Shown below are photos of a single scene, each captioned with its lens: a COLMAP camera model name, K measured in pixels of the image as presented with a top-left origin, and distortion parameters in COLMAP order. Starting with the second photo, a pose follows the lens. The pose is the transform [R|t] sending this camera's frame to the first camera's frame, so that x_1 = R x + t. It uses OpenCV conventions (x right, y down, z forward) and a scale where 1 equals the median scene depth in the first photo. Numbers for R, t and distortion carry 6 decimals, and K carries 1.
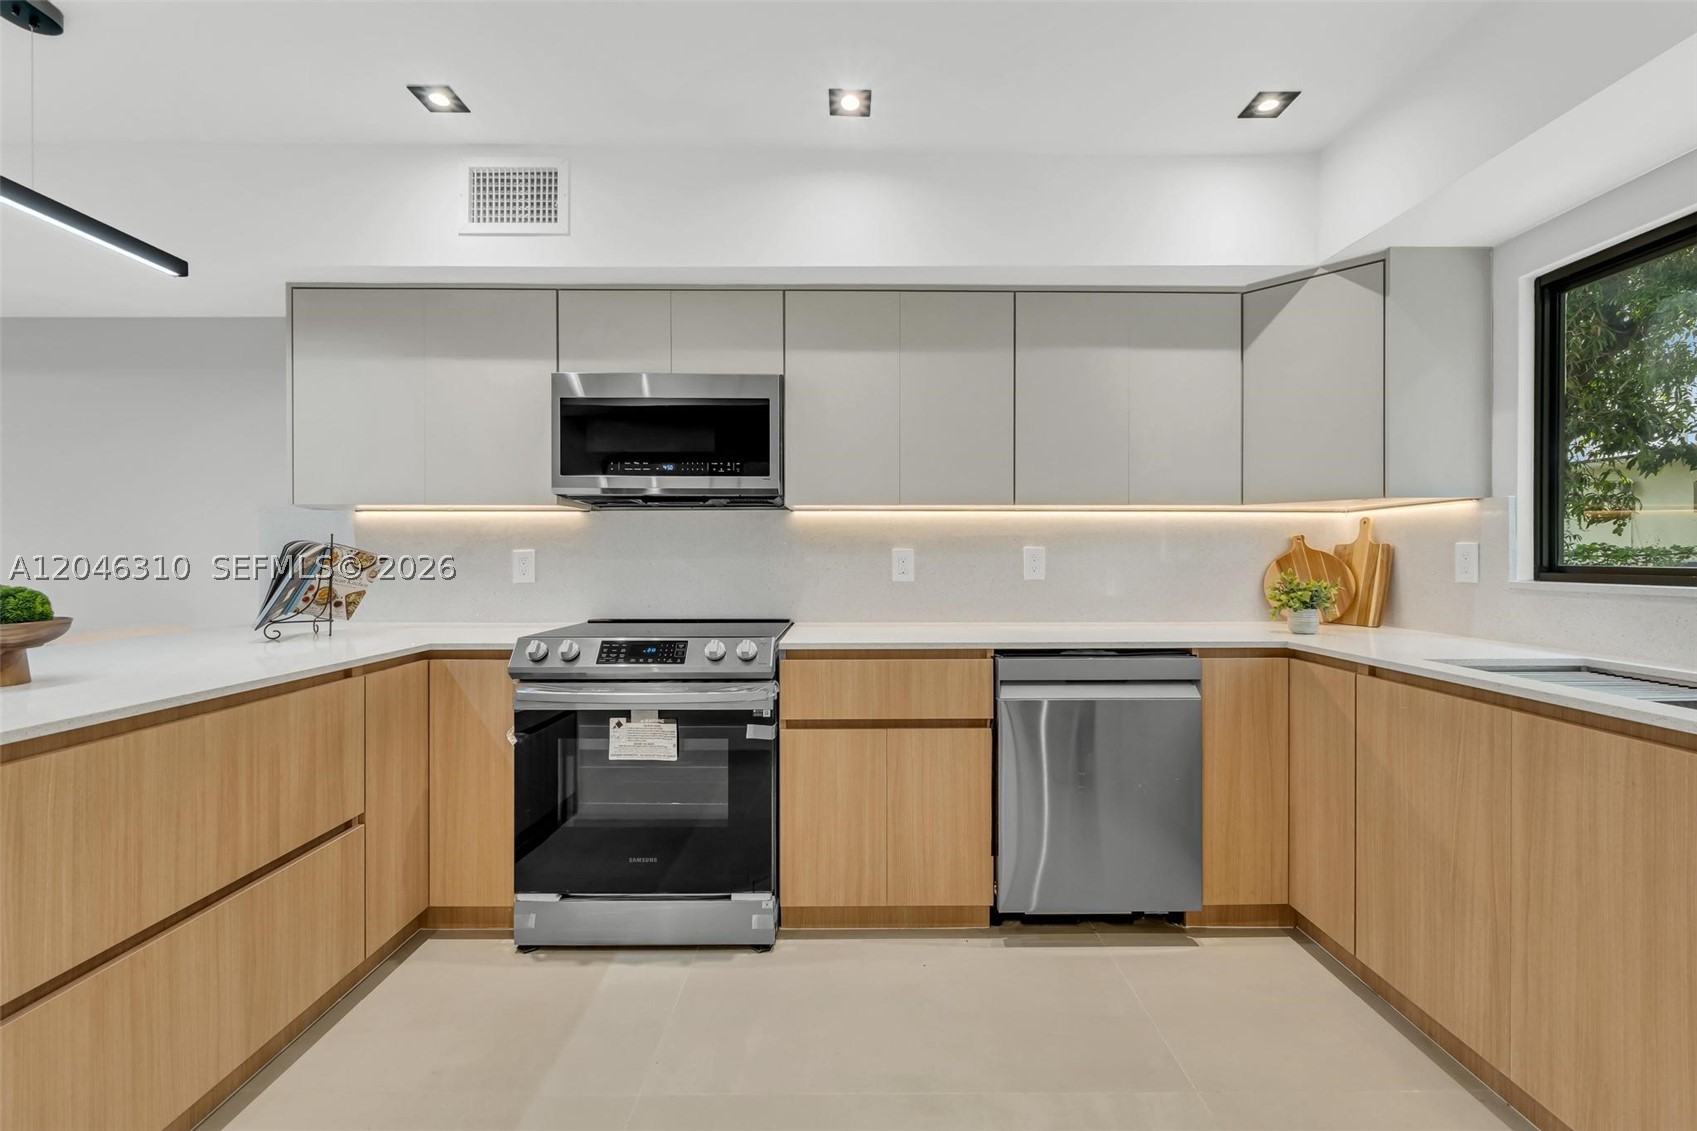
lens RADIAL K [[719.4, 0, 860.1], [0, 719.4, 557.9], [0, 0, 1]] dist [0.000354, -0.000445]
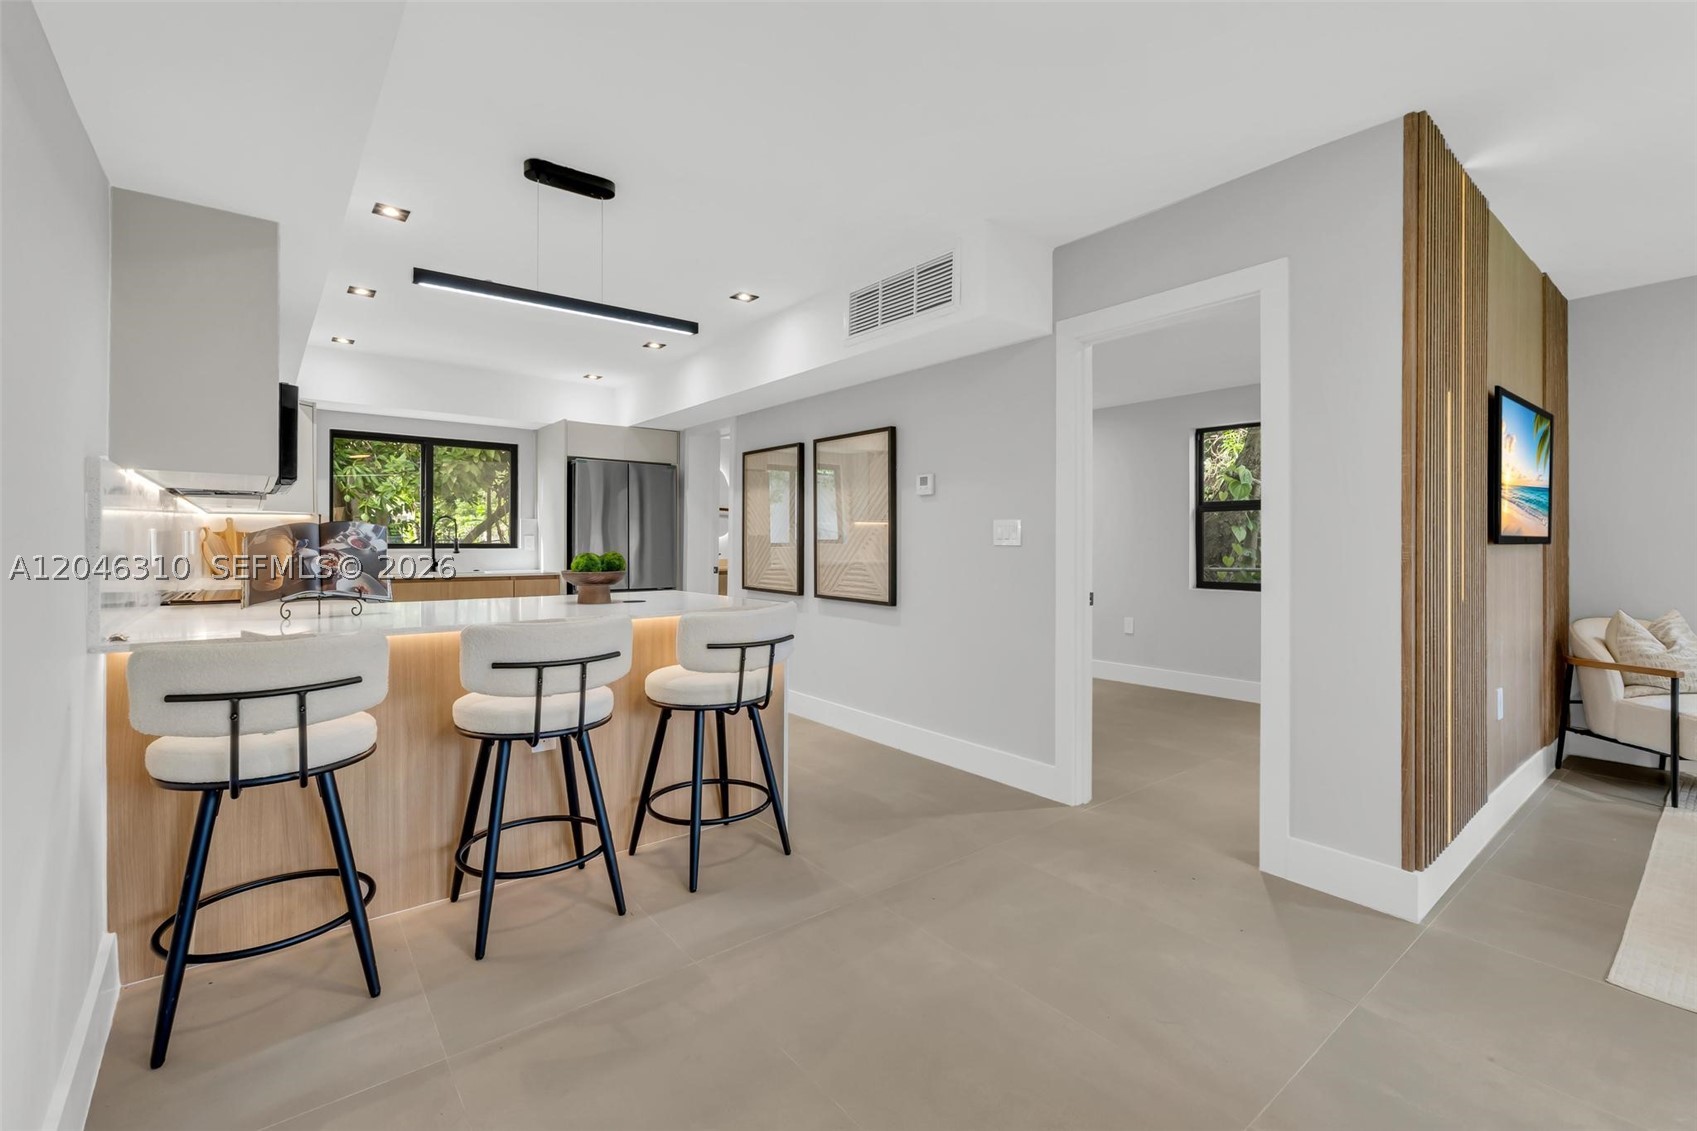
lens RADIAL K [[739.8, 0, 855.6], [0, 739.8, 540.1], [0, 0, 1]] dist [-0.003519, -0.000519]
pose [[-0.623824, 0.000739, 0.781565, -2.125208], [0.000575, 1.000000, -0.000486, 0.004225], [-0.781565, 0.000147, -0.623824, 1.108046]]
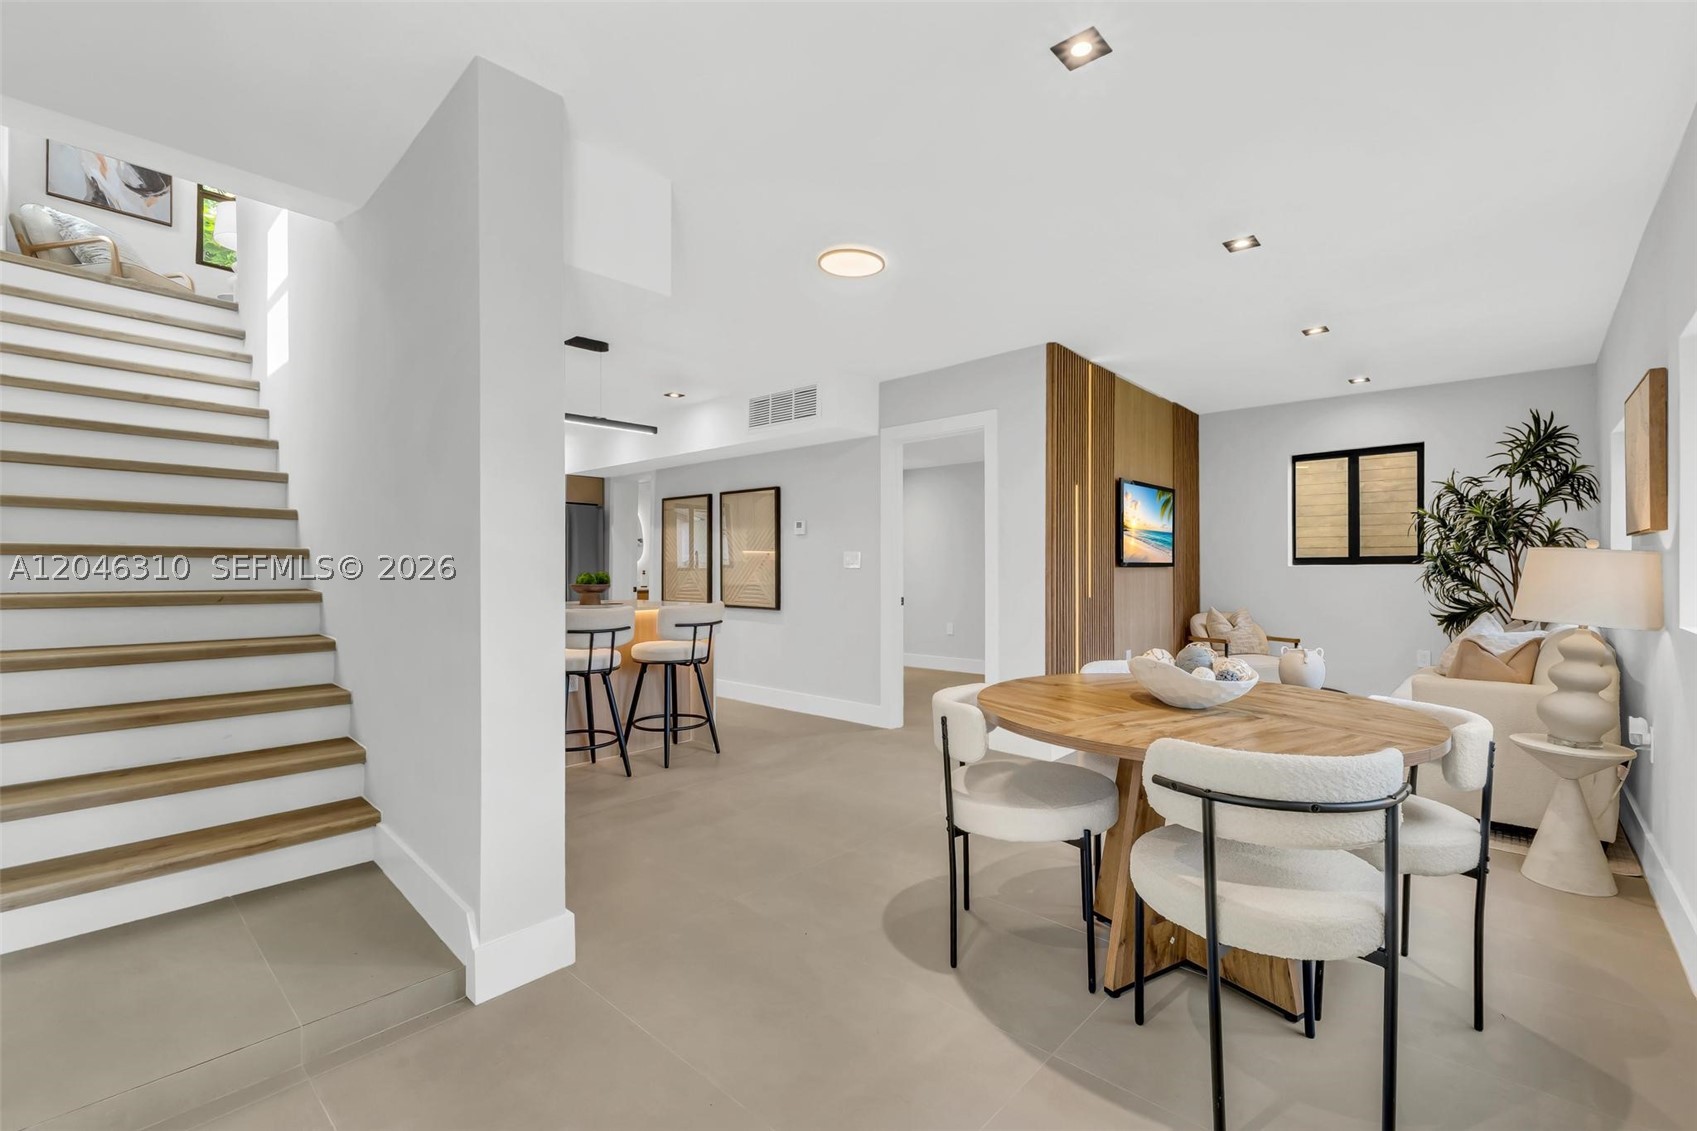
lens RADIAL K [[754.1, 0, 848.5], [0, 754.1, 565.5], [0, 0, 1]] dist [-0.004080, -0.000332]
pose [[-0.738471, 0.003775, 0.674275, -2.763274], [0.002968, 0.999993, -0.002347, 0.012449], [-0.674279, 0.000268, -0.738477, 1.721722]]
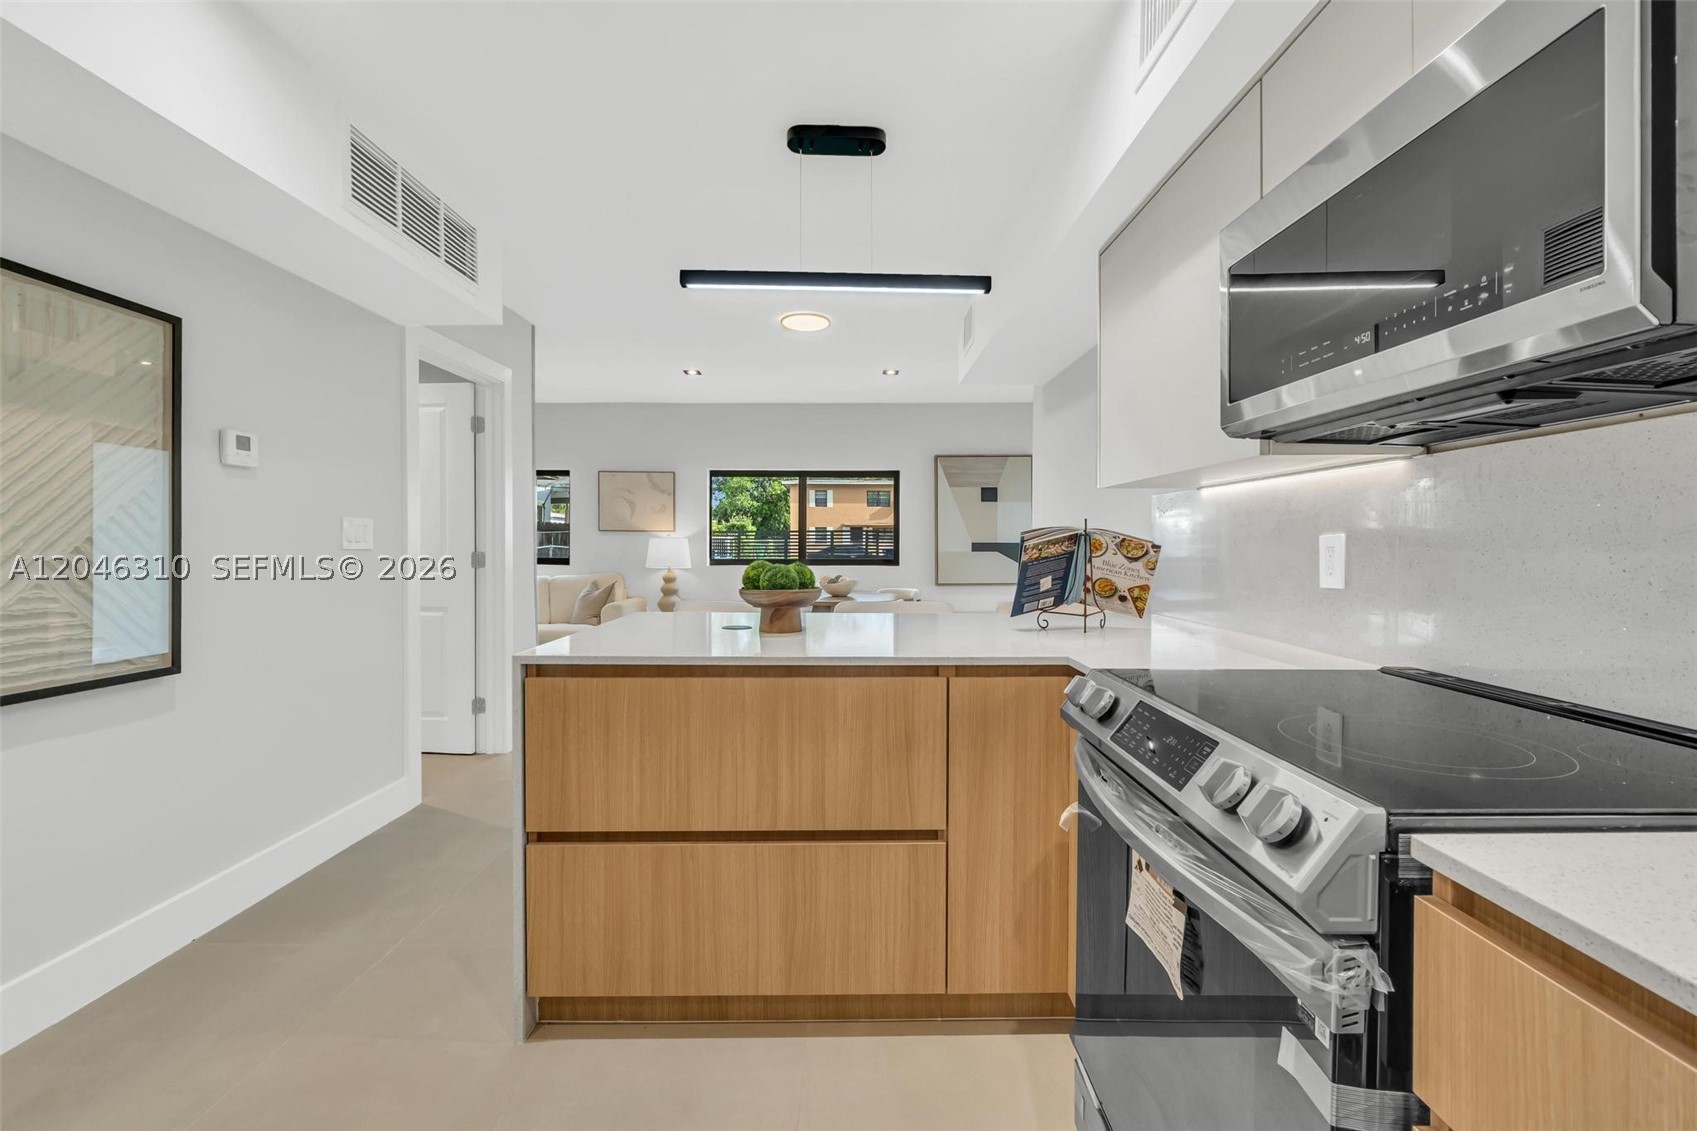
lens RADIAL K [[734.5, 0, 855.2], [0, 734.5, 555.4], [0, 0, 1]] dist [-0.004218, -0.000380]
pose [[0.004868, 0.019049, -0.999807, 0.182747], [-0.005712, 0.999803, 0.019021, -0.003391], [0.999972, 0.005618, 0.004976, 0.742044]]
